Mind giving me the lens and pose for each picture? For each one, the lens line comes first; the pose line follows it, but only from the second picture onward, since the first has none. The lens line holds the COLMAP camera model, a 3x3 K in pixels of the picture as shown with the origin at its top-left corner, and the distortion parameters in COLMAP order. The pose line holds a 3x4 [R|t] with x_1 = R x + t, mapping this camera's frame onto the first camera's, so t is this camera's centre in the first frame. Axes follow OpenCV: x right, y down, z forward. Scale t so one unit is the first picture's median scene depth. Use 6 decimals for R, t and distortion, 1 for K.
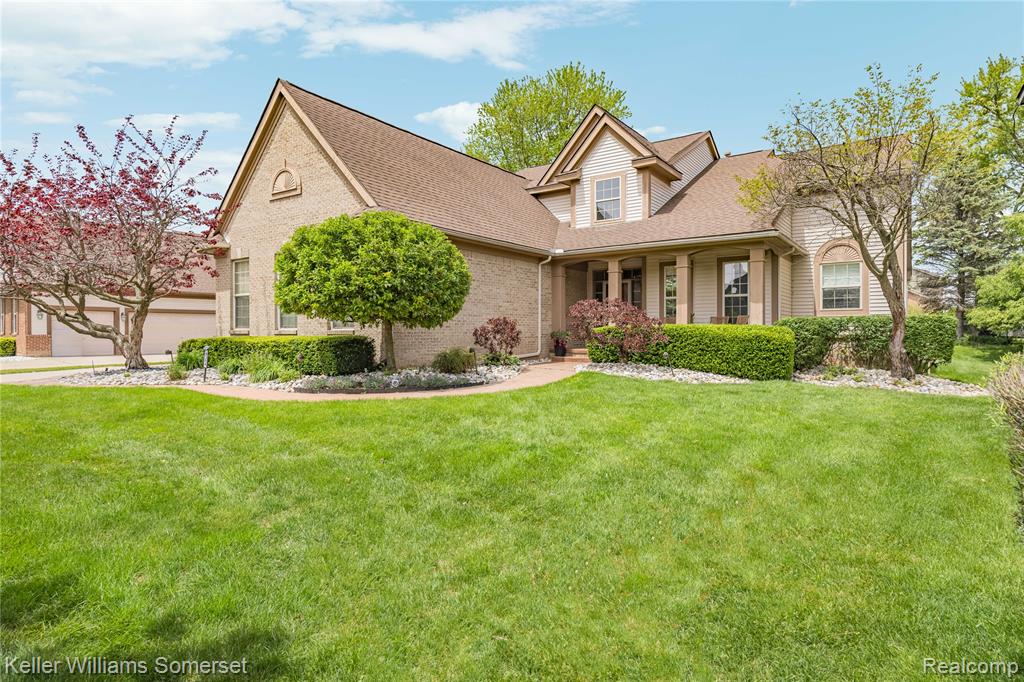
lens RADIAL K [[573.9, 0, 509.1], [0, 573.9, 340.7], [0, 0, 1]] dist [0.003938, -0.001649]
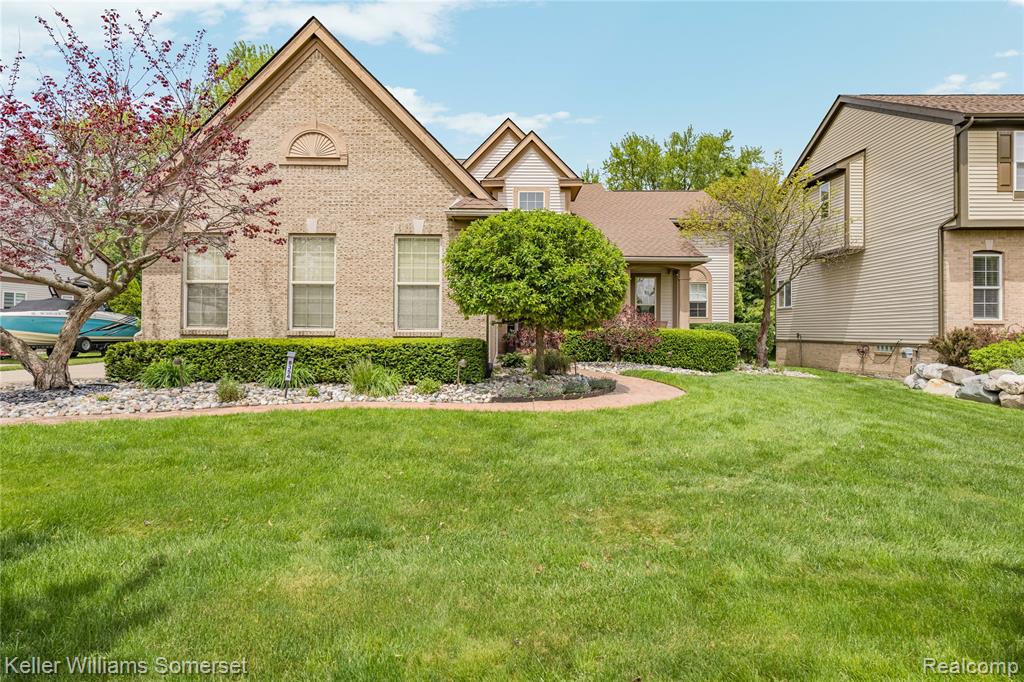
lens RADIAL K [[573.9, 0, 510.3], [0, 573.9, 336.7], [0, 0, 1]] dist [0.003938, -0.001649]
pose [[0.809932, 0.000534, 0.586524, -0.611401], [0.000689, 0.999998, -0.001862, -0.008628], [-0.586523, 0.001912, 0.809930, 0.183076]]
